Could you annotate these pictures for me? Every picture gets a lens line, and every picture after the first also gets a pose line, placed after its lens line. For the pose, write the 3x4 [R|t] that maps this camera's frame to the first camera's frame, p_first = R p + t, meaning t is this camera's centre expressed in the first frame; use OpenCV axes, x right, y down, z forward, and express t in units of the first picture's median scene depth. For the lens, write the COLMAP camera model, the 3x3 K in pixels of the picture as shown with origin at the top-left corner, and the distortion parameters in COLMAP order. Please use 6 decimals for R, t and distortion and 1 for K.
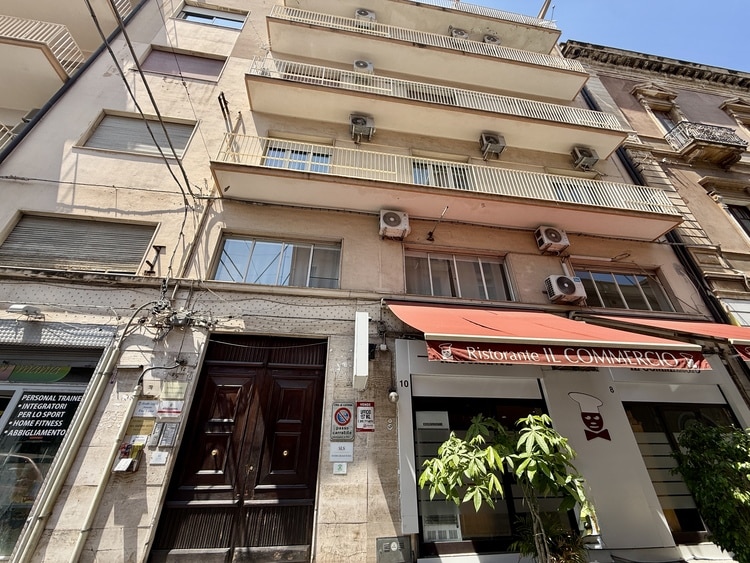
lens RADIAL K [[299.9, 0, 373.8], [0, 299.9, 282.3], [0, 0, 1]] dist [0.000145, 0.000181]
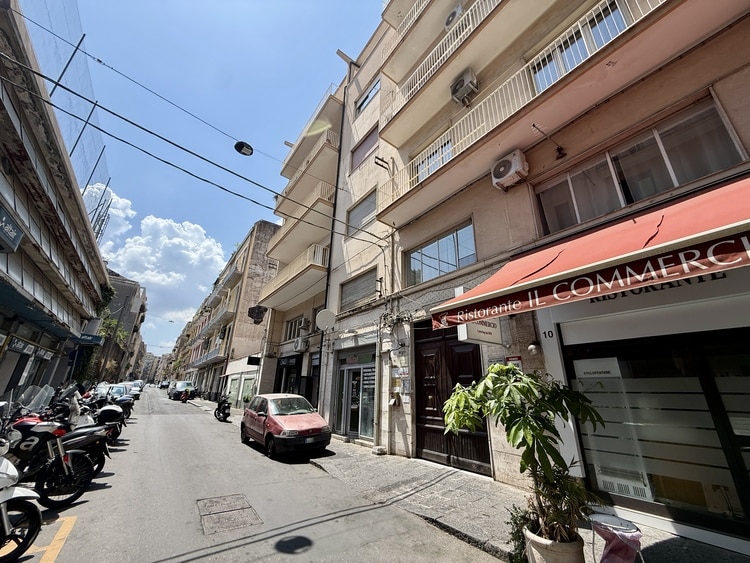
lens RADIAL K [[299.9, 0, 371.9], [0, 299.9, 281.5], [0, 0, 1]] dist [0.000145, 0.000181]
pose [[0.459253, -0.302904, -0.835067, 0.747459], [0.405961, 0.907723, -0.105996, 0.059619], [0.790115, -0.290326, 0.539841, 0.087469]]
